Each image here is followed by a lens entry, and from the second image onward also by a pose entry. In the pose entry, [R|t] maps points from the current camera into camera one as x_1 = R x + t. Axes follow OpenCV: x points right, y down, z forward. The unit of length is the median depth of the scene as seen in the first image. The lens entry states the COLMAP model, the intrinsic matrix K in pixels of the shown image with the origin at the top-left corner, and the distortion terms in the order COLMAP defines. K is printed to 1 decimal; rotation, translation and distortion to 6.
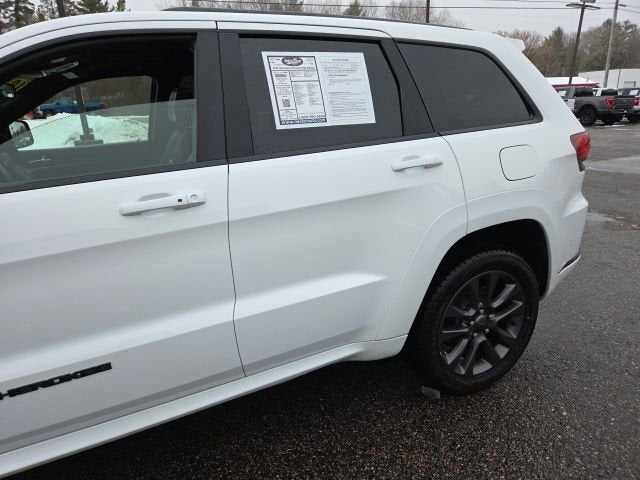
lens RADIAL K [[439.0, 0, 320.0], [0, 439.0, 240.0], [0, 0, 1]] dist [0.062239, -0.050751]
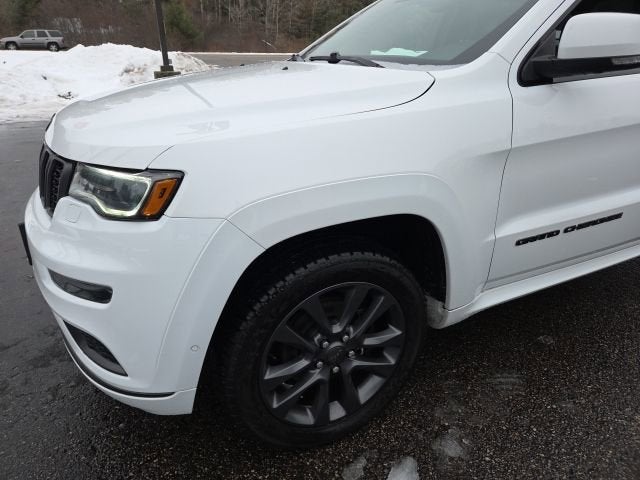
lens RADIAL K [[439.0, 0, 320.0], [0, 439.0, 240.0], [0, 0, 1]] dist [0.062239, -0.050751]
pose [[0.999162, 0.036060, 0.019366, -0.922066], [-0.037964, 0.993301, 0.109144, 0.158418], [-0.015300, -0.109788, 0.993837, -0.228417]]
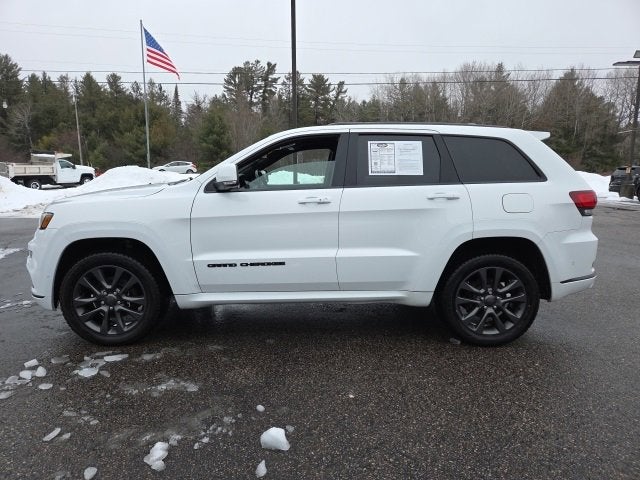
lens RADIAL K [[444.1, 0, 312.0], [0, 444.1, 236.5], [0, 0, 1]] dist [0.068168, -0.052194]
pose [[0.904273, 0.103008, -0.414342, 0.439204], [-0.162697, 0.980373, -0.111350, 0.251558], [0.394740, 0.168103, 0.903284, -0.780069]]
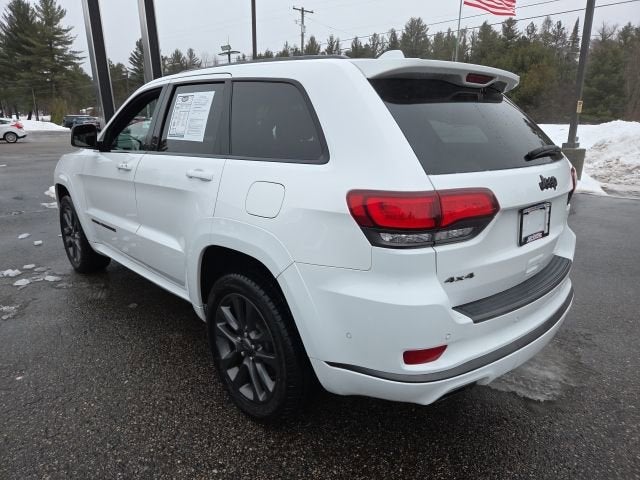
lens RADIAL K [[433.8, 0, 317.3], [0, 433.8, 230.5], [0, 0, 1]] dist [0.039809, -0.001757]
pose [[0.298893, 0.275415, -0.913679, 1.279845], [-0.296993, 0.936745, 0.185213, -0.301532], [0.906895, 0.215997, 0.361783, 0.740900]]
